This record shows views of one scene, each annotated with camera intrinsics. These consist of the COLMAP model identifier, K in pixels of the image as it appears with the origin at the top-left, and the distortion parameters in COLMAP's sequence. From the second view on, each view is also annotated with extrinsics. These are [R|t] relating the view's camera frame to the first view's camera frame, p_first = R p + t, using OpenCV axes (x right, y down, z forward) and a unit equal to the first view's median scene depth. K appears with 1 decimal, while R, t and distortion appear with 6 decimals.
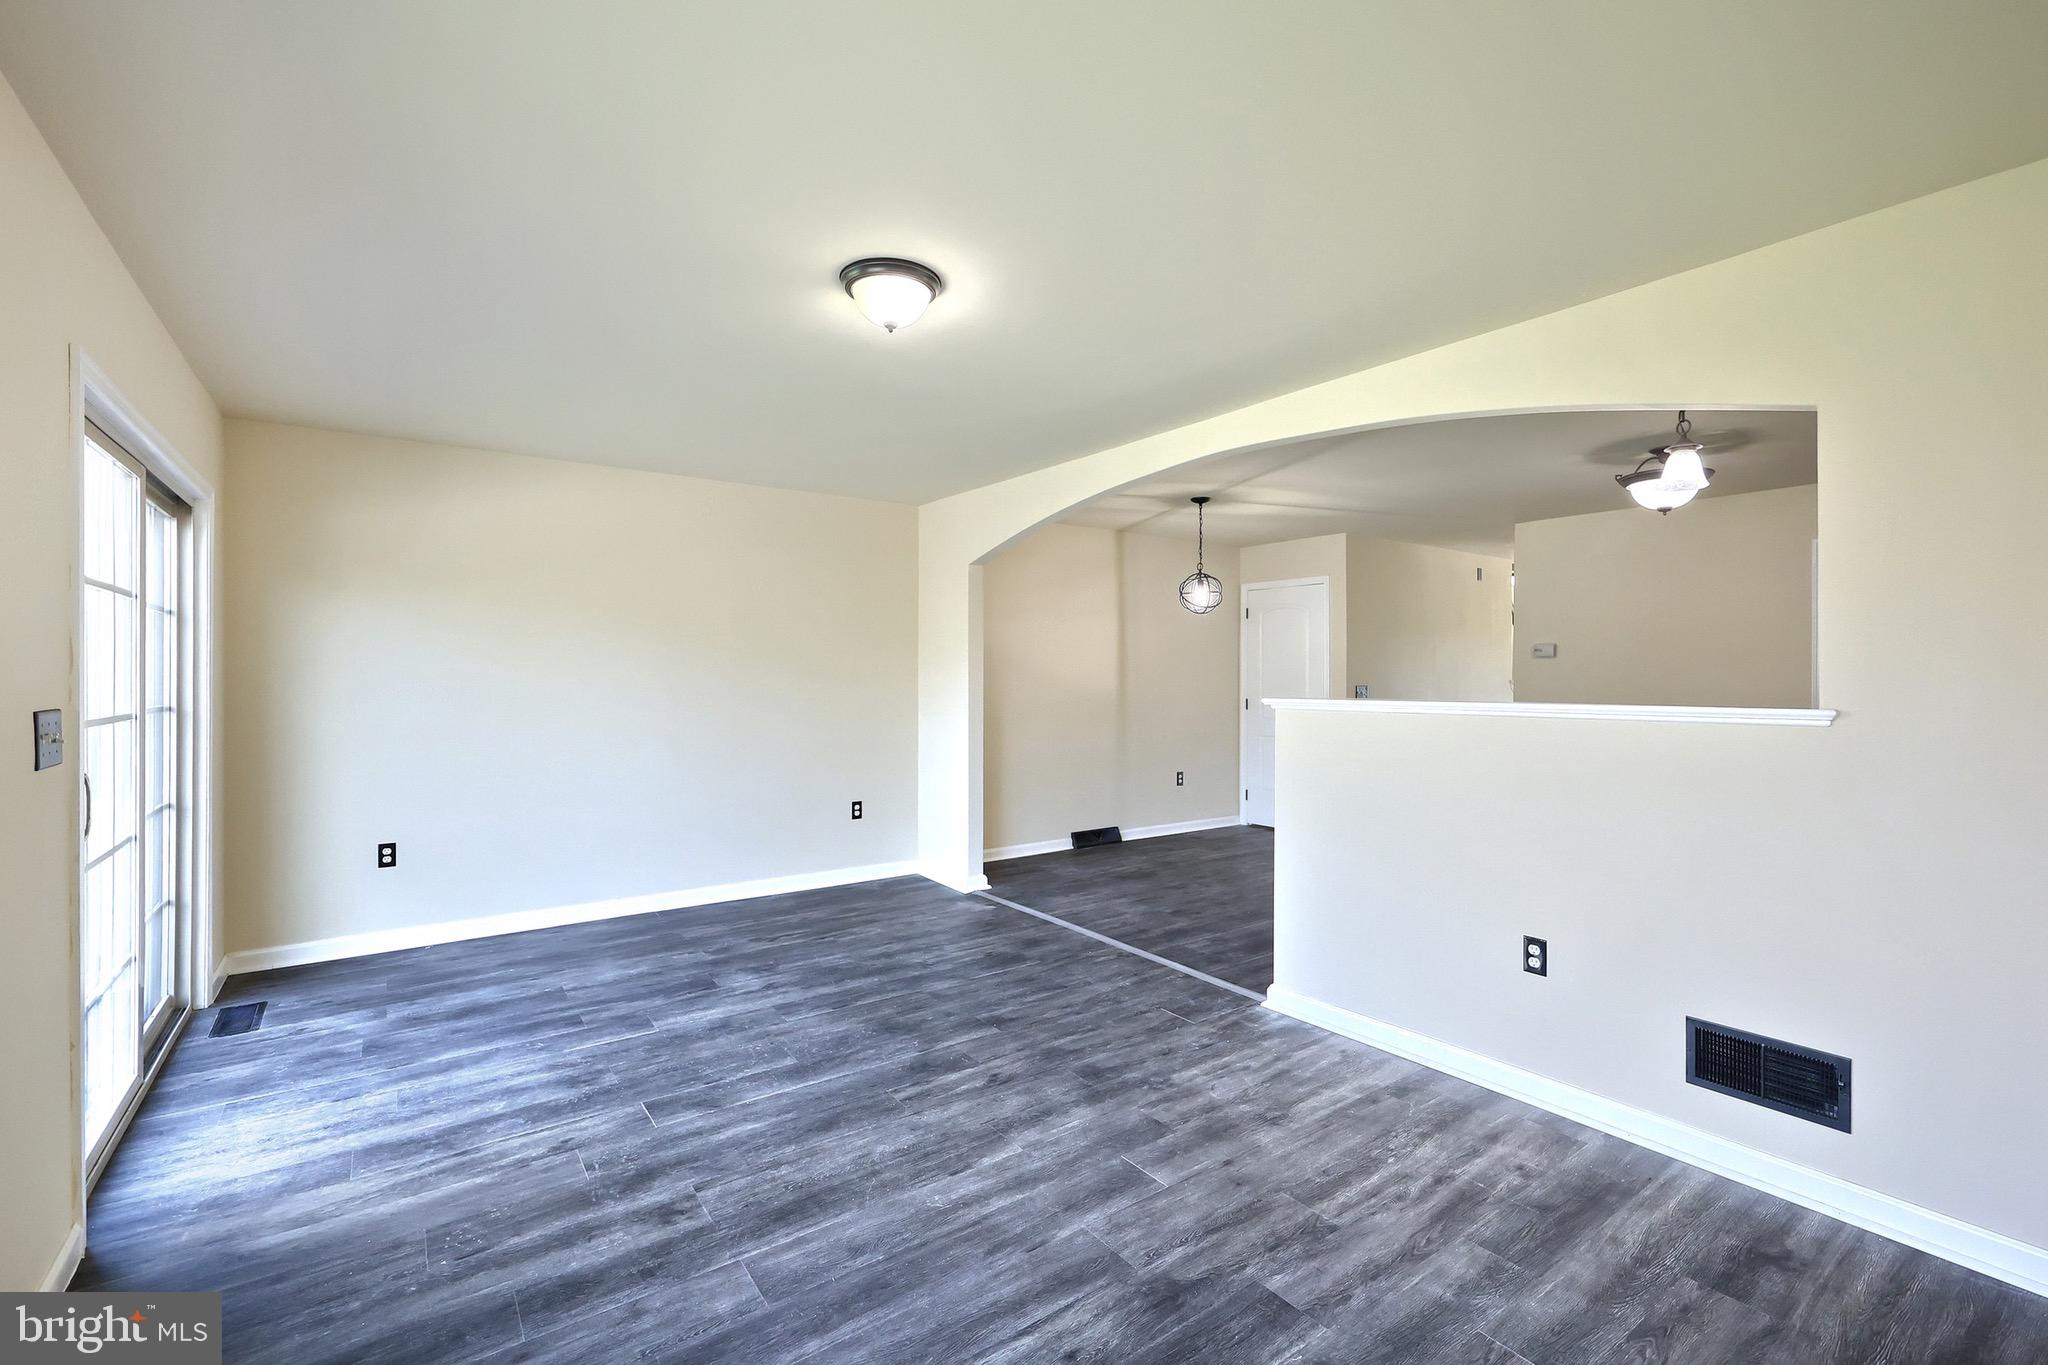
lens RADIAL K [[861.9, 0, 1031.2], [0, 861.9, 673.3], [0, 0, 1]] dist [-0.000629, -0.000328]
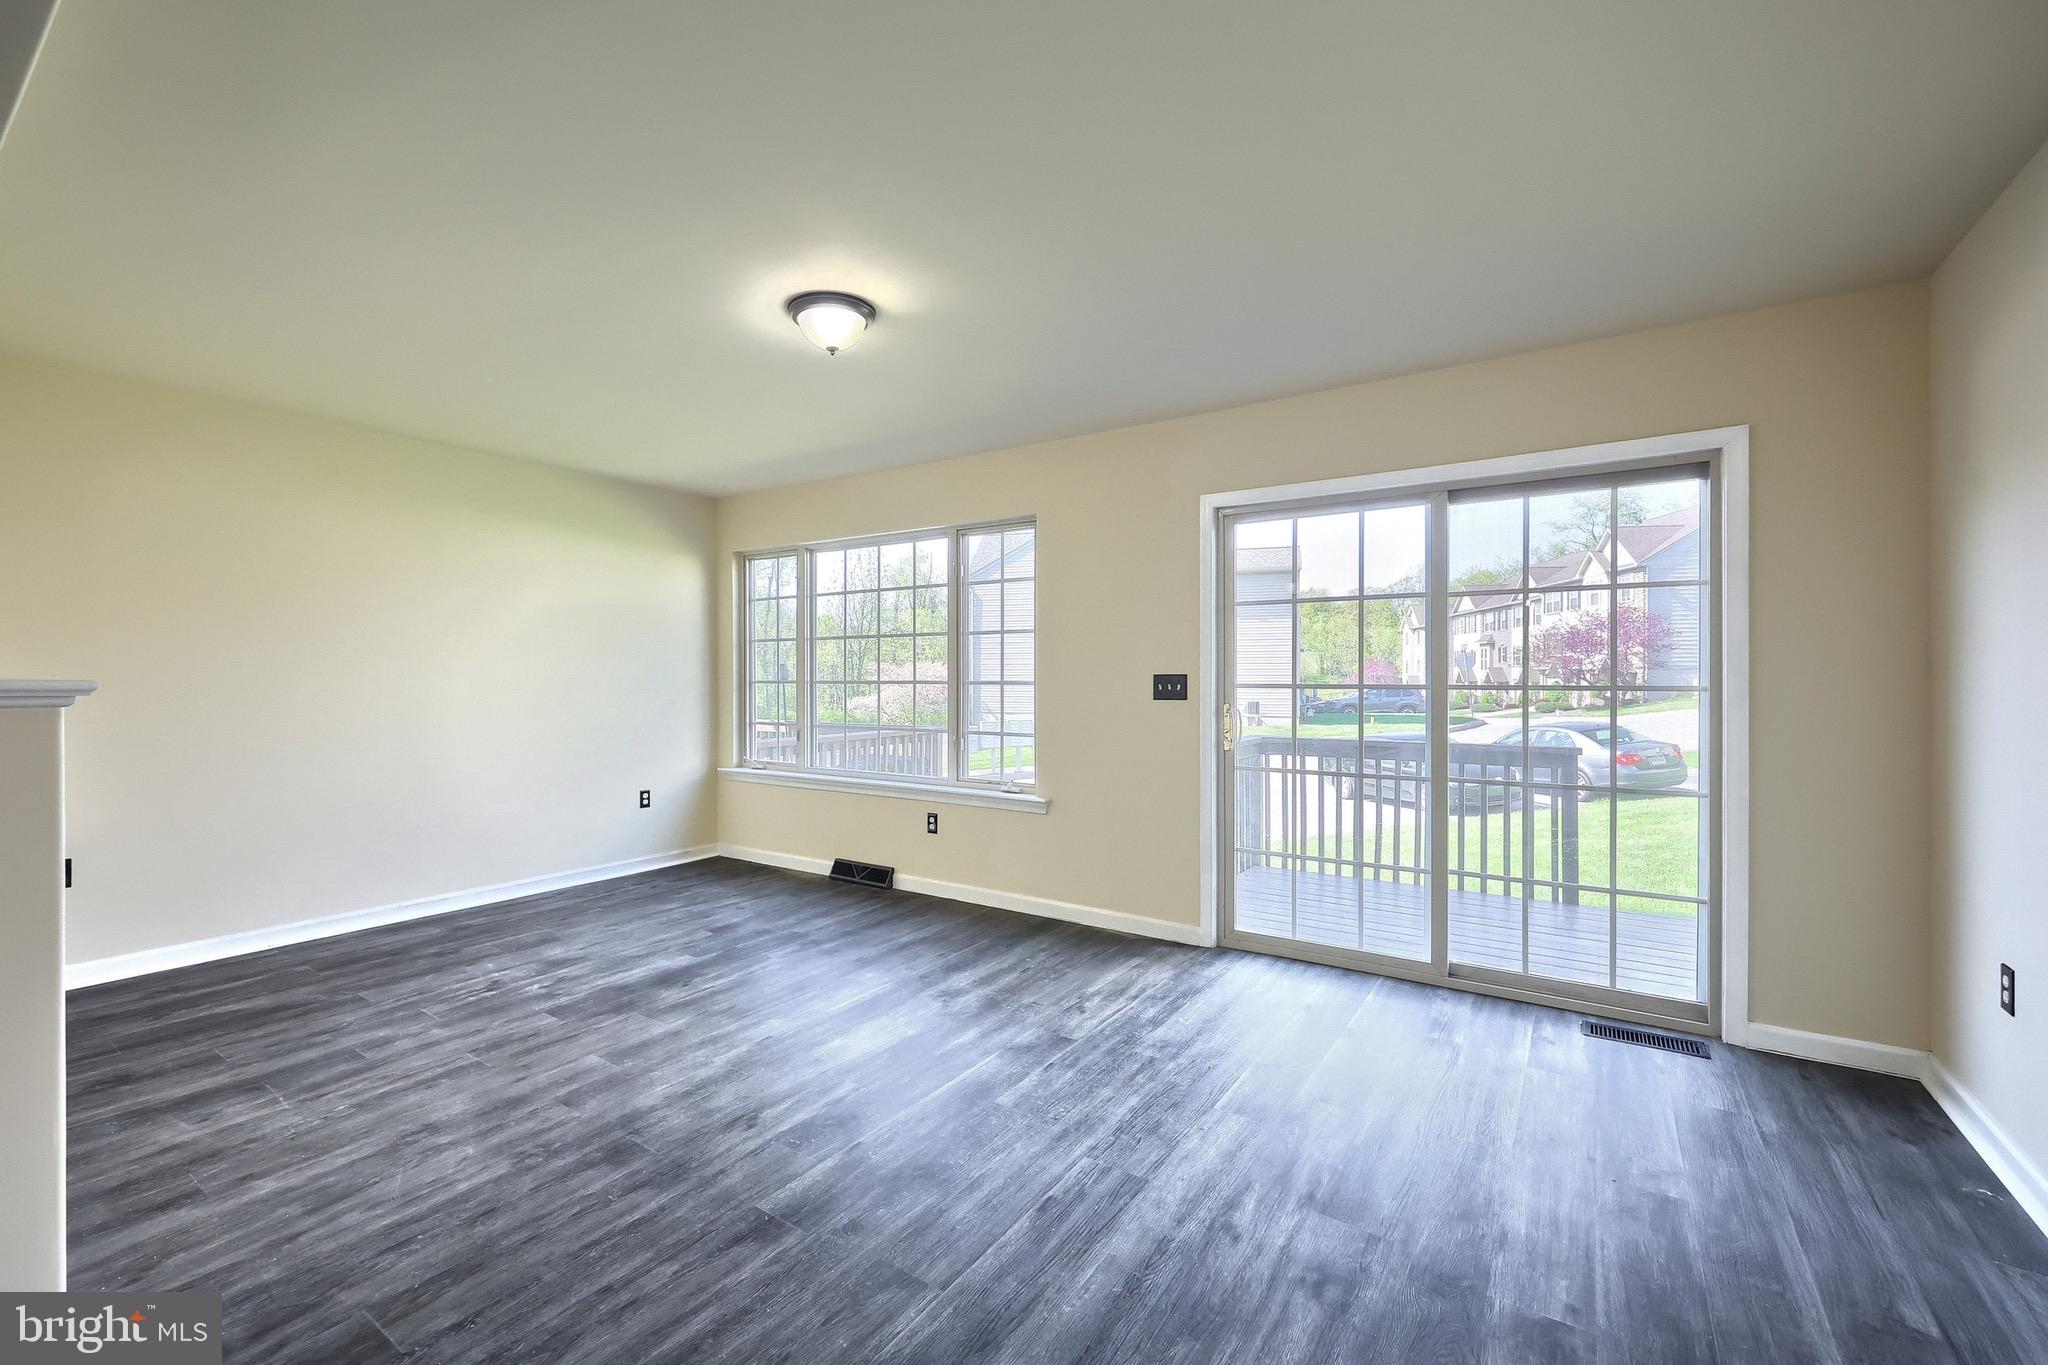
lens RADIAL K [[842.8, 0, 977.5], [0, 842.8, 681.0], [0, 0, 1]] dist [-0.000513, -0.000394]
pose [[-0.953036, -0.002269, -0.302849, -0.004717], [-0.003349, 0.999990, 0.003045, 0.040536], [0.302839, 0.003916, -0.953034, 2.014138]]
